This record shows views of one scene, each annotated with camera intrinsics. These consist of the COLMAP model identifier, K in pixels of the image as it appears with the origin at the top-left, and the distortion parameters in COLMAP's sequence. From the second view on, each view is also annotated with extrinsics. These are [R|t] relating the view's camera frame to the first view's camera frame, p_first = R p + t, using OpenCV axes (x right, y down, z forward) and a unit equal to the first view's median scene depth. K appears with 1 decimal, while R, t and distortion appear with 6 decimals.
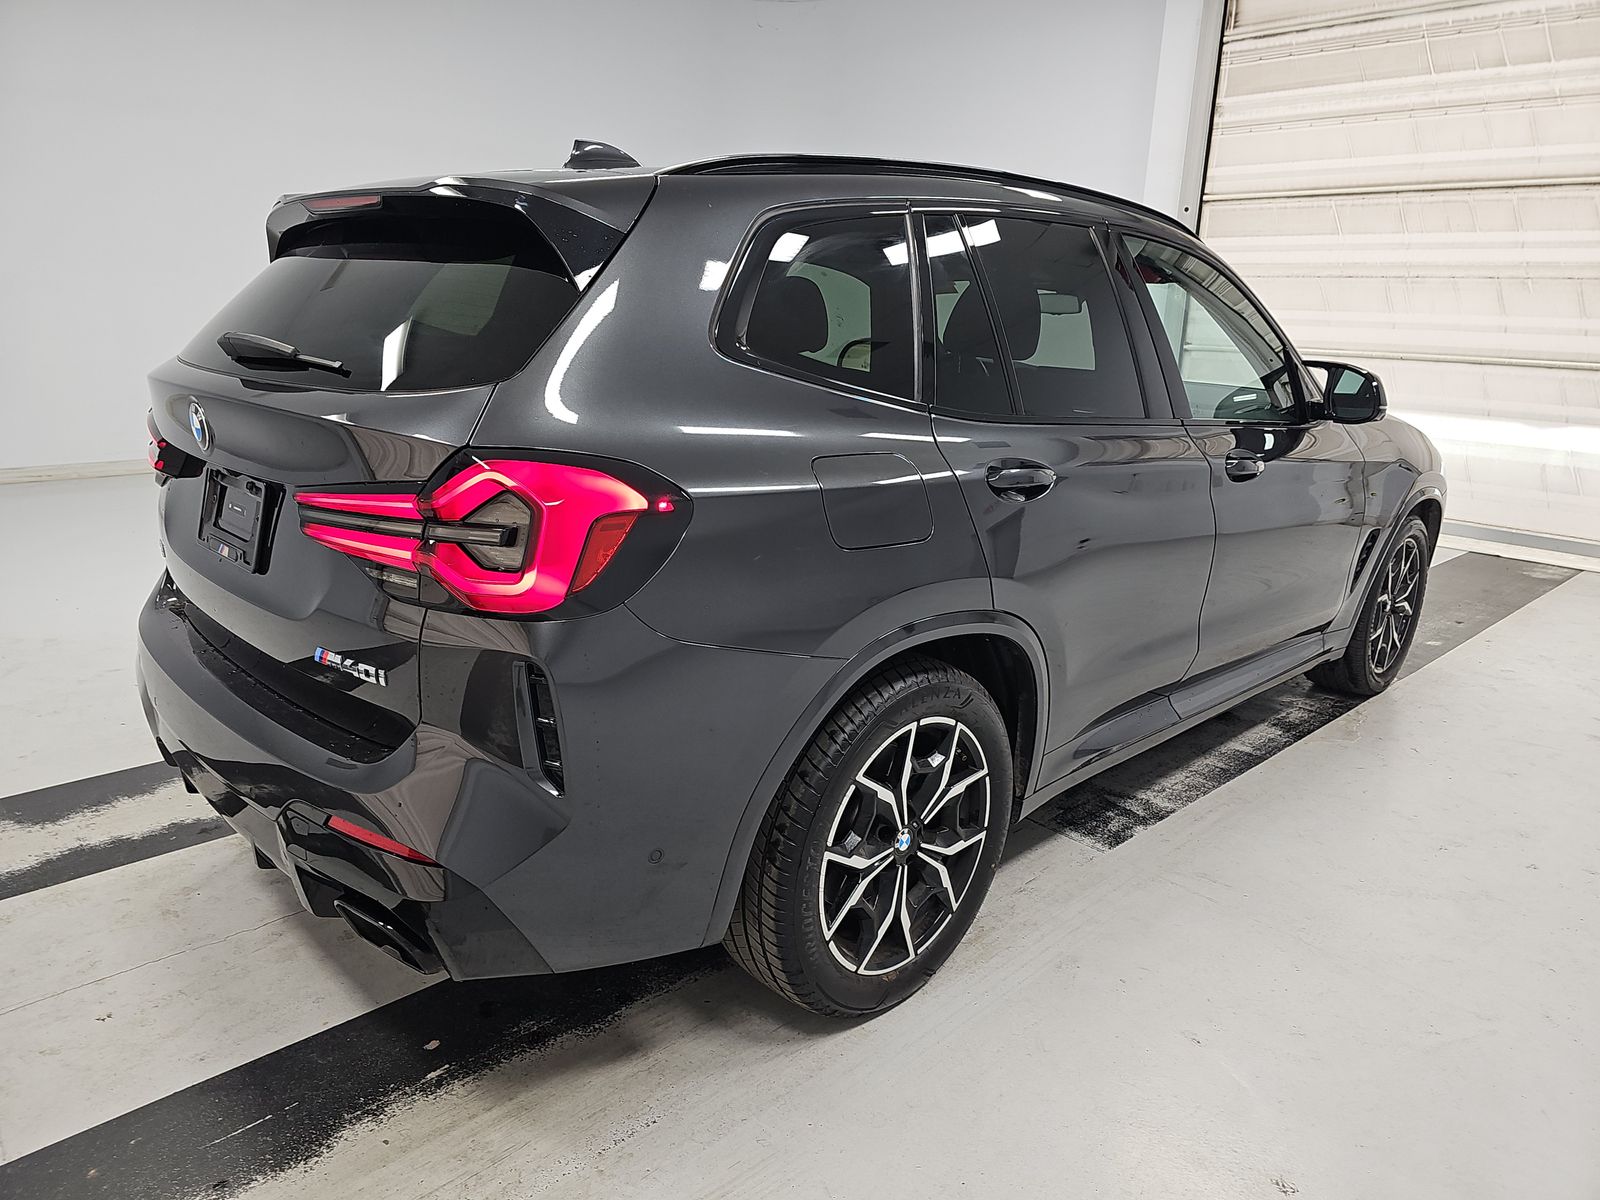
lens RADIAL K [[1065.5, 0, 790.7], [0, 1065.5, 580.2], [0, 0, 1]] dist [0.017525, -0.032373]
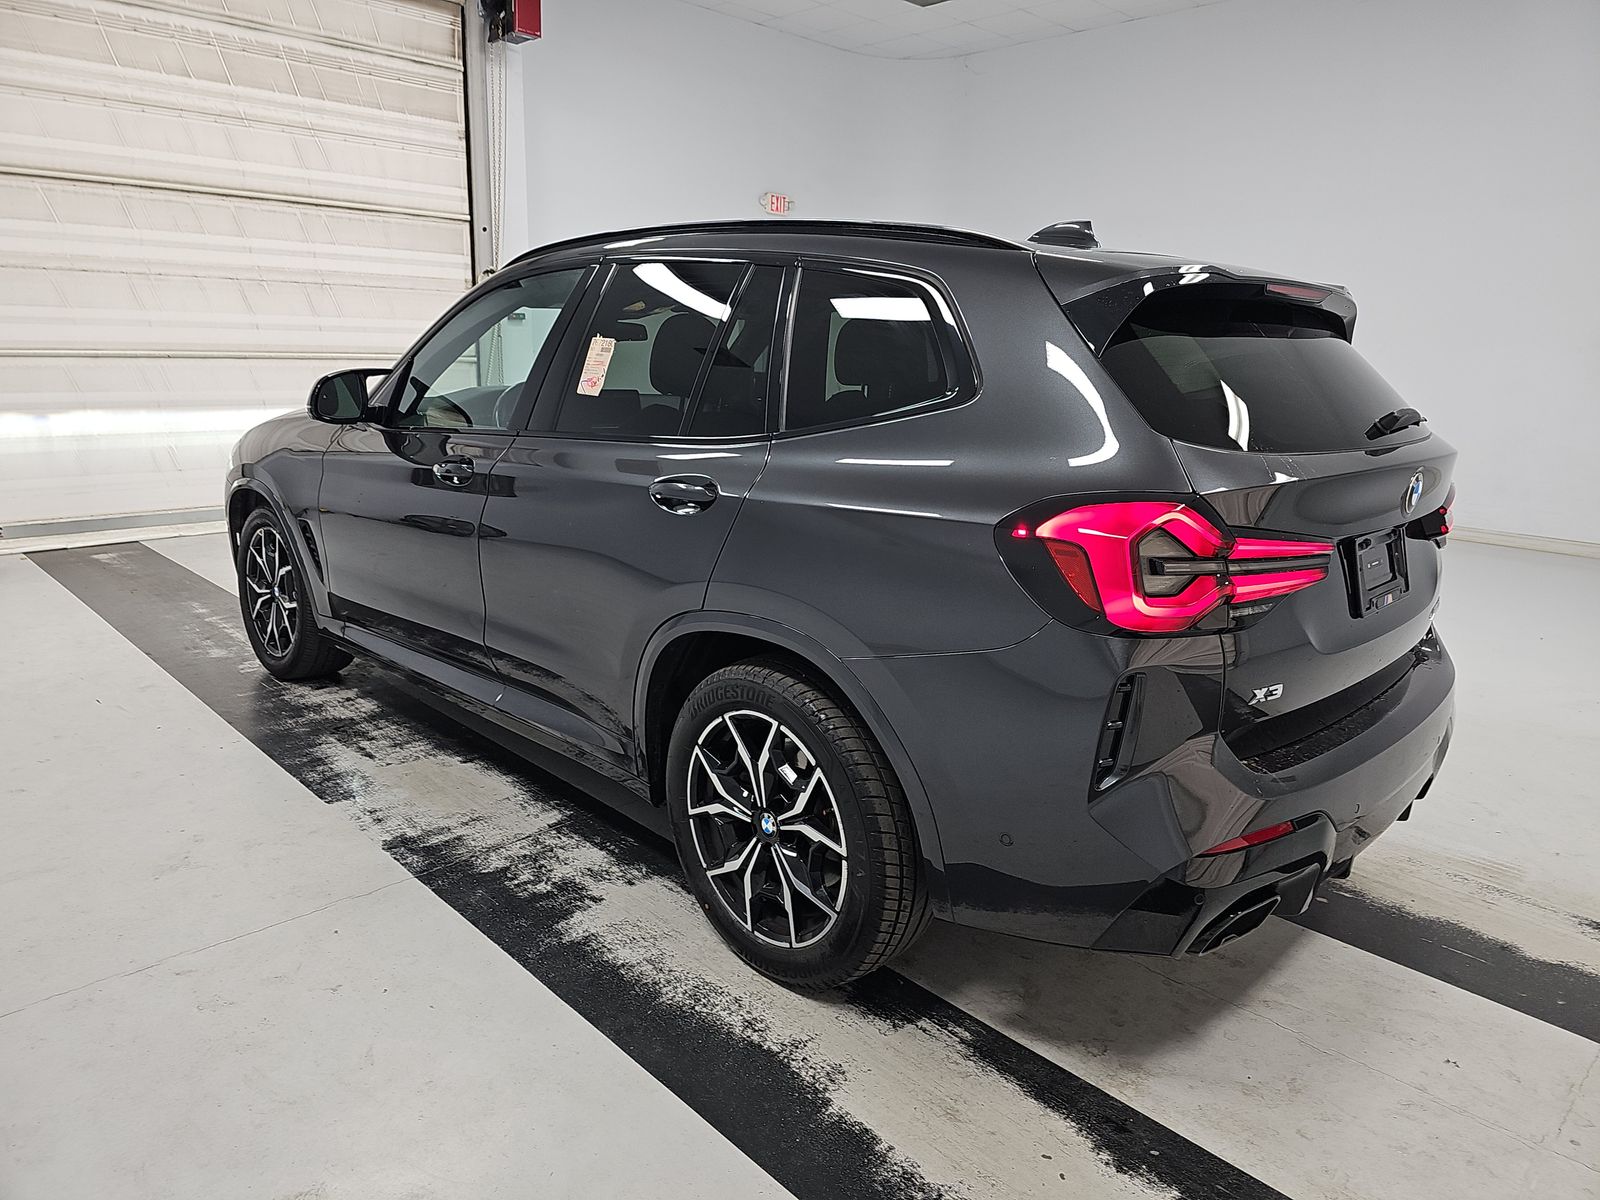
lens RADIAL K [[1065.5, 0, 790.7], [0, 1065.5, 580.2], [0, 0, 1]] dist [0.017525, -0.032373]
pose [[-0.011851, -0.248799, 0.968483, -0.474384], [0.215459, 0.945164, 0.245445, -0.136932], [-0.976441, 0.211577, 0.042405, 0.460015]]
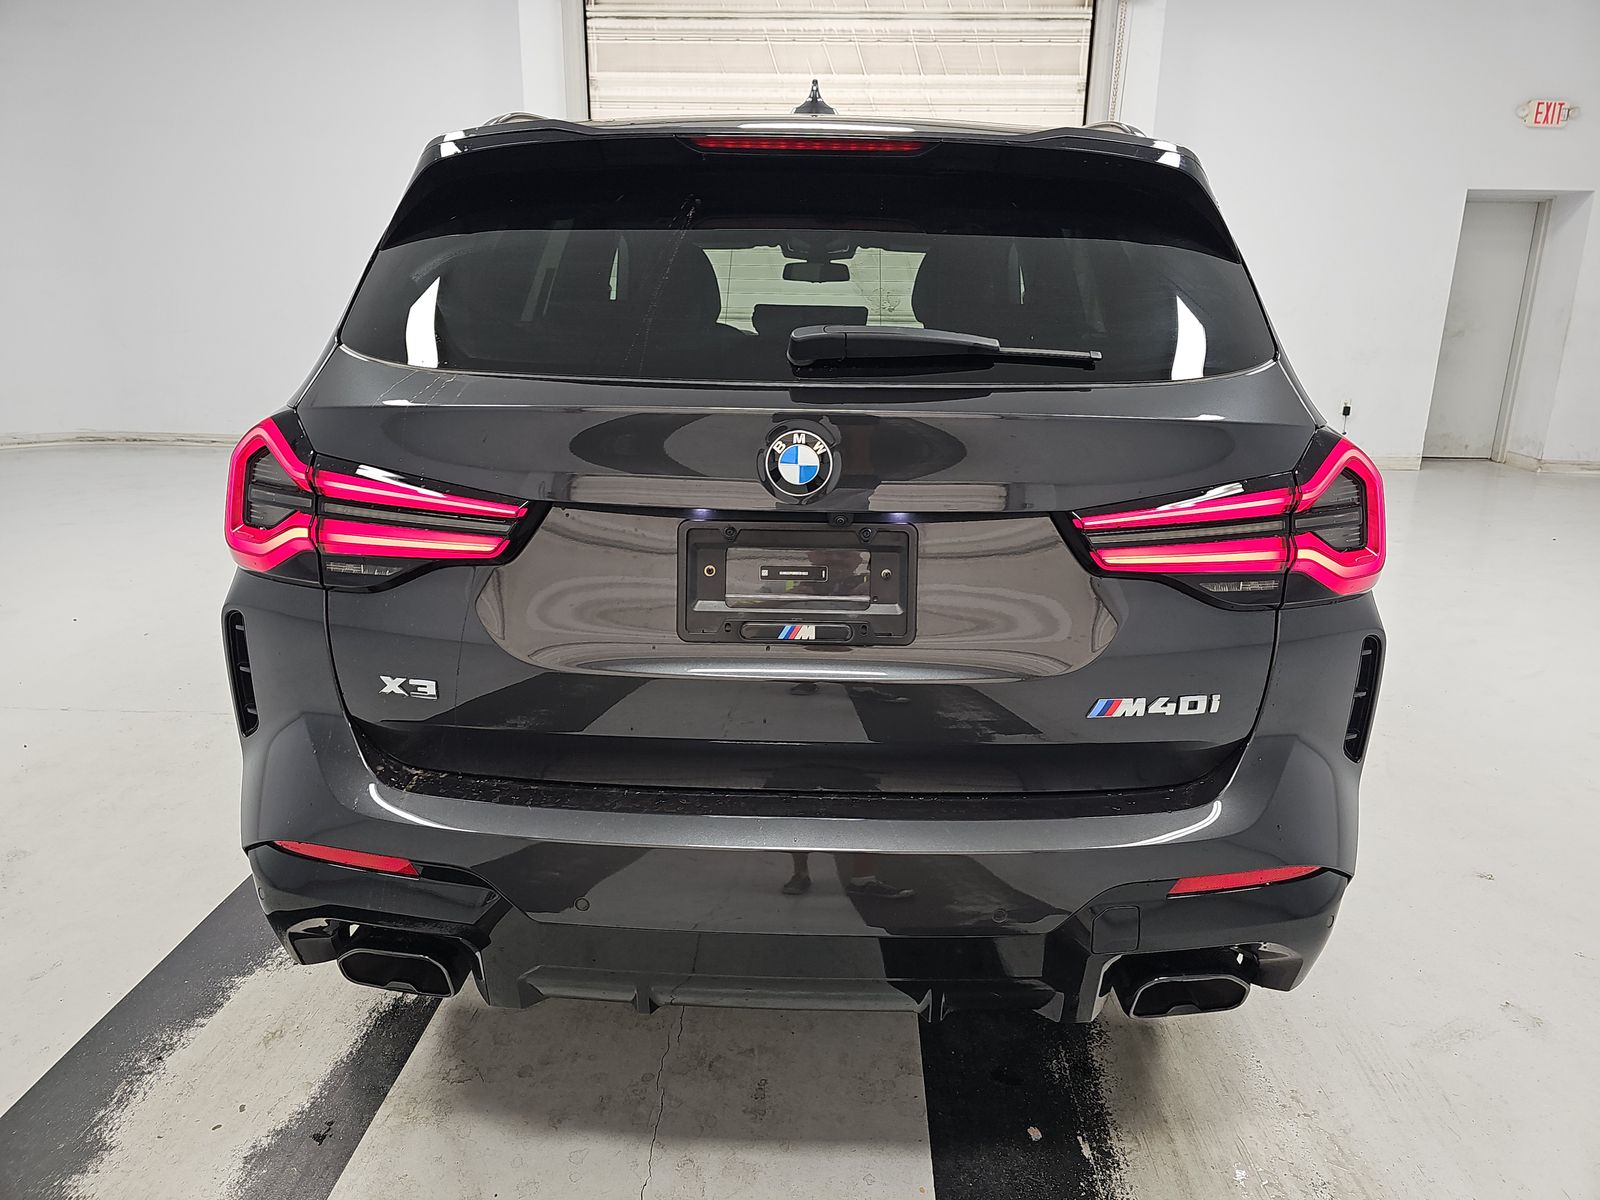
lens RADIAL K [[1043.1, 0, 801.3], [0, 1043.1, 595.8], [0, 0, 1]] dist [0.003813, -0.003994]
pose [[0.713578, -0.210867, 0.668088, -0.283991], [0.180029, 0.976796, 0.116017, -0.036503], [-0.677050, 0.037488, 0.734982, 0.148220]]
